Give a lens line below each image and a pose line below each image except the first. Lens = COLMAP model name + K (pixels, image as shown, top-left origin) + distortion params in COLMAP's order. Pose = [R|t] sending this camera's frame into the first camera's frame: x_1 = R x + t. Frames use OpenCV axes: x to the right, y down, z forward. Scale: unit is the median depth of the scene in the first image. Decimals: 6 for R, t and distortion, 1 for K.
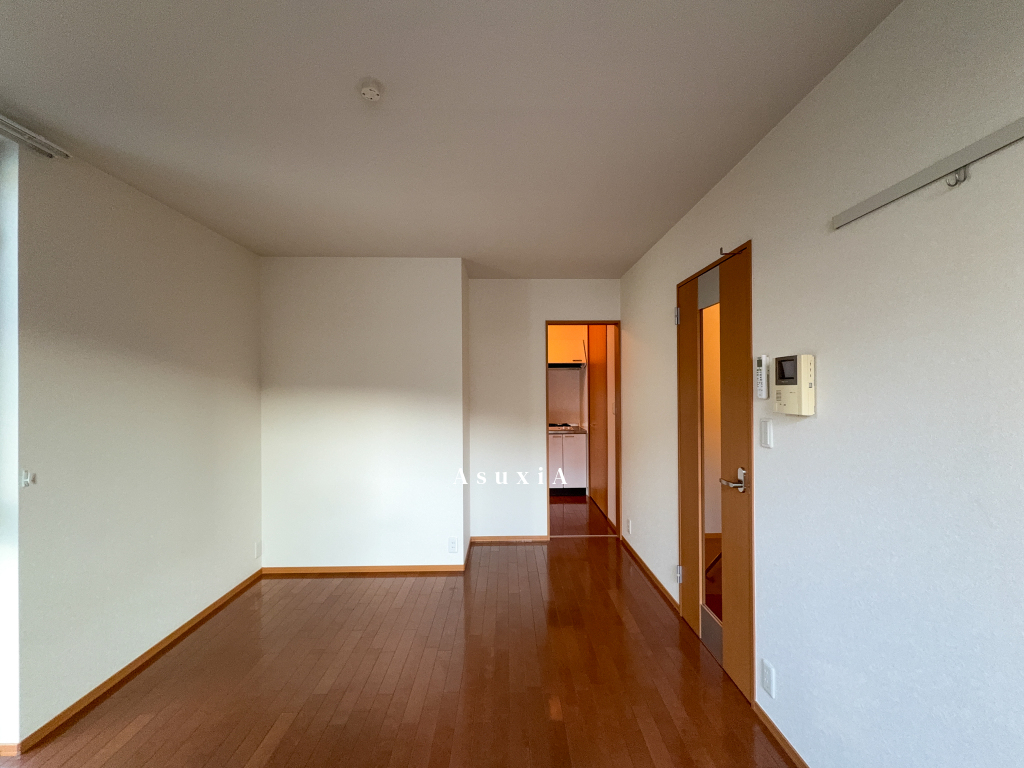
lens RADIAL K [[412.0, 0, 513.7], [0, 412.0, 389.8], [0, 0, 1]] dist [-0.002376, 0.000453]
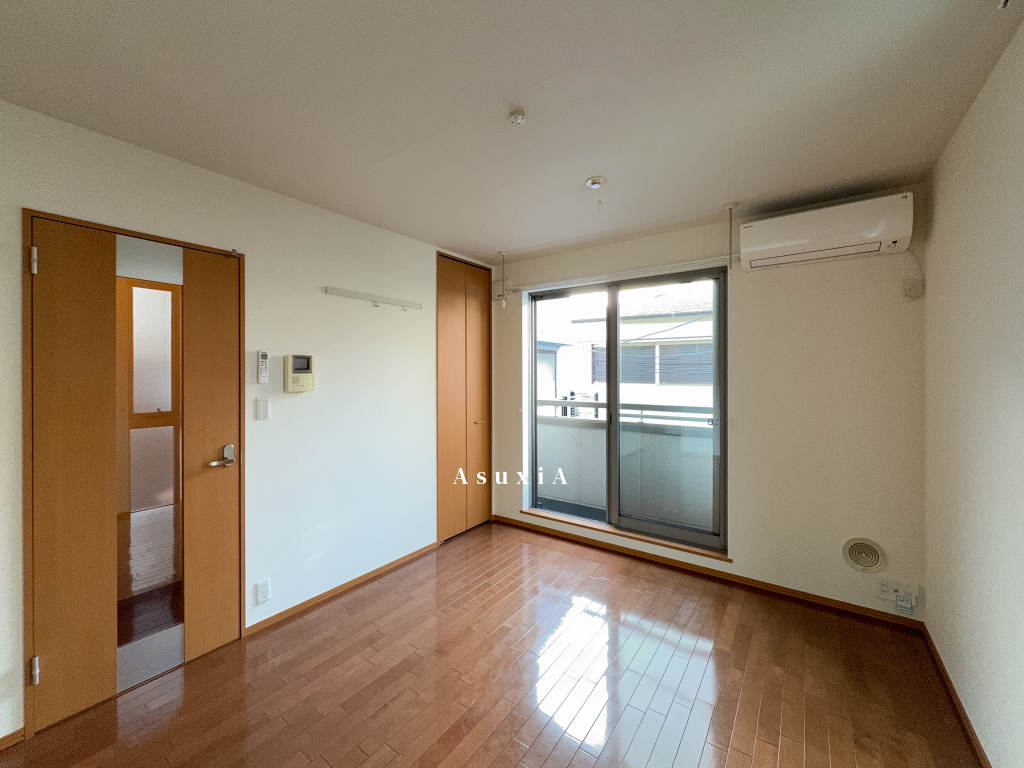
lens RADIAL K [[412.0, 0, 515.0], [0, 412.0, 374.0], [0, 0, 1]] dist [-0.002376, 0.000453]
pose [[-0.809440, 0.000243, 0.587203, -0.777988], [0.002017, 0.999995, 0.002367, -0.009392], [-0.587200, 0.003100, -0.809436, 1.488673]]
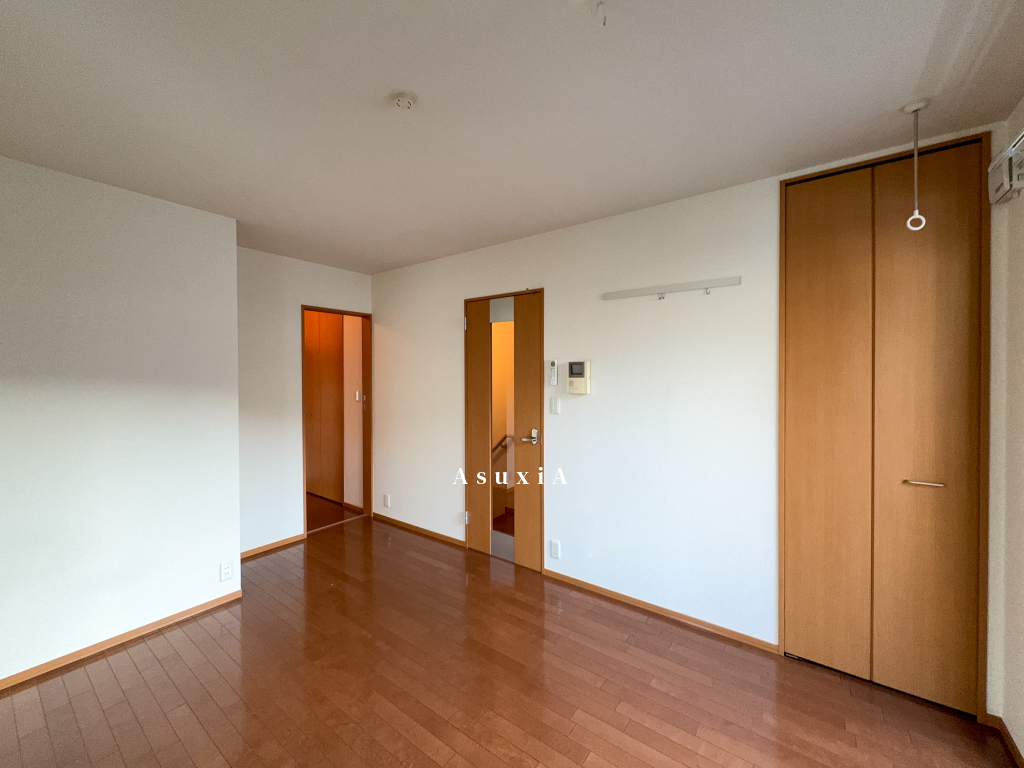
lens RADIAL K [[412.0, 0, 514.1], [0, 412.0, 381.1], [0, 0, 1]] dist [-0.002376, 0.000453]
pose [[0.606596, -0.009299, 0.794956, -0.774715], [-0.001750, 0.999914, 0.013031, -0.016367], [-0.795008, -0.009296, 0.606527, 0.099269]]
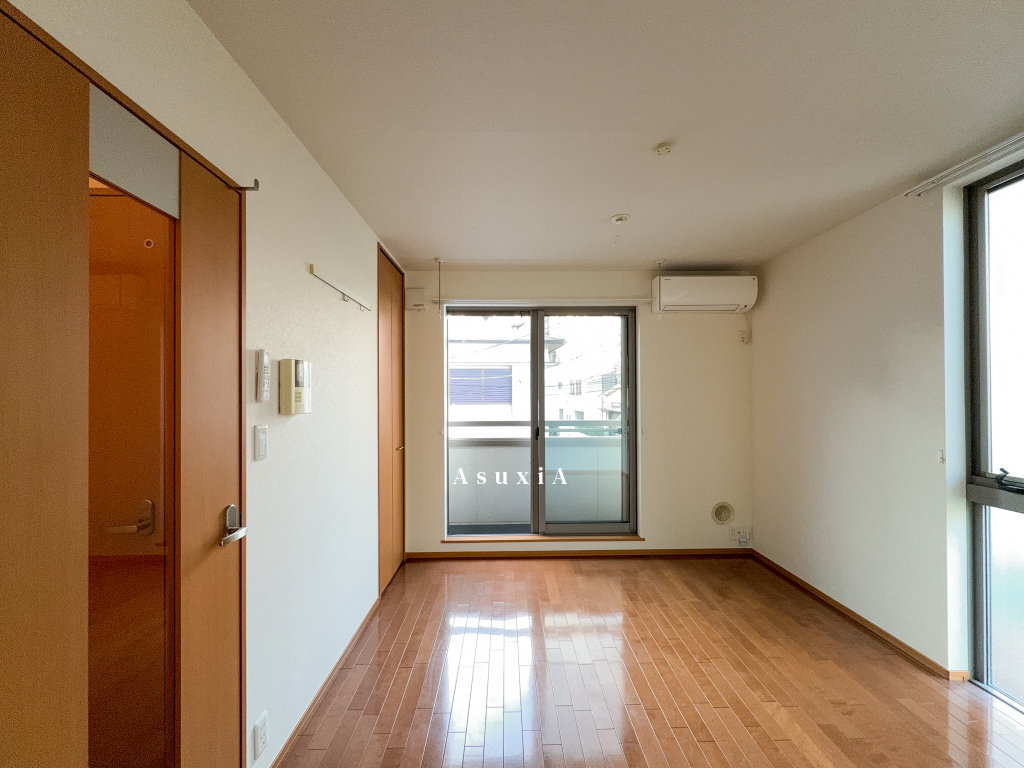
lens RADIAL K [[412.0, 0, 516.2], [0, 412.0, 391.6], [0, 0, 1]] dist [-0.002376, 0.000453]
pose [[-0.999898, 0.004653, -0.013470, 0.098854], [0.004786, 0.999940, -0.009836, 0.011305], [0.013423, -0.009900, -0.999861, 1.717677]]
